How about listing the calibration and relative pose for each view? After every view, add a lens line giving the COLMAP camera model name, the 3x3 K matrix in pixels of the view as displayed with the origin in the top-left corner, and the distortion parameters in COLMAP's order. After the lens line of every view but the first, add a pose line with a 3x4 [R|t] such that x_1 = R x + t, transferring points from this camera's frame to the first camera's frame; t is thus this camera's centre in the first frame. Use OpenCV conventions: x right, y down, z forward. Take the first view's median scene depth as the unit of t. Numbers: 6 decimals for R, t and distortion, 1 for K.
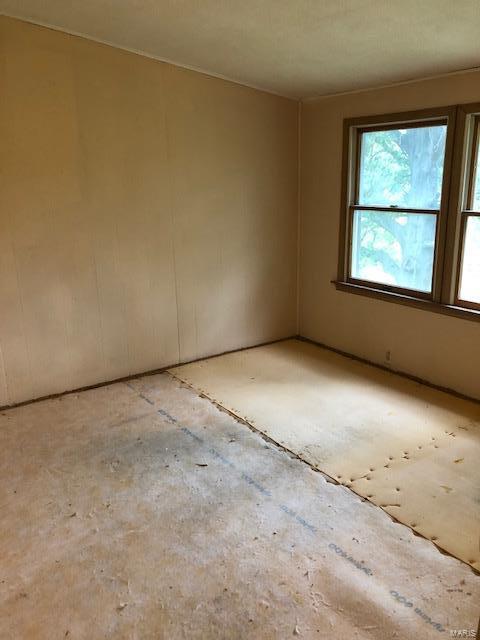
lens RADIAL K [[527.3, 0, 243.3], [0, 527.3, 321.6], [0, 0, 1]] dist [0.029549, -0.027067]
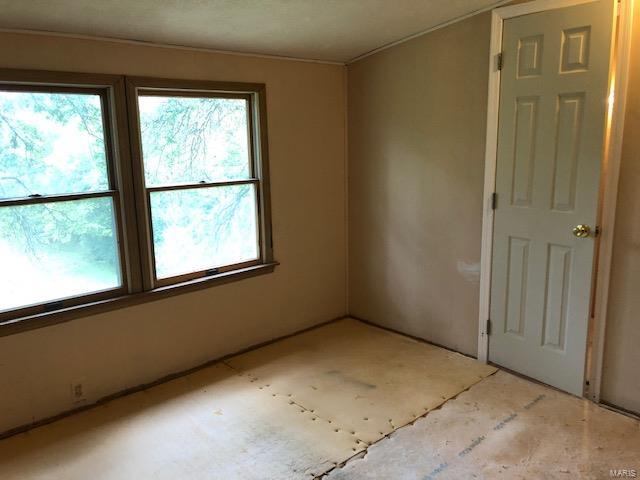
lens RADIAL K [[527.3, 0, 322.3], [0, 527.3, 236.2], [0, 0, 1]] dist [0.029549, -0.027067]
pose [[-0.127824, -0.161749, 0.978519, -0.599370], [0.293094, 0.936386, 0.193071, -0.236179], [-0.947500, 0.311477, -0.072285, 0.868394]]
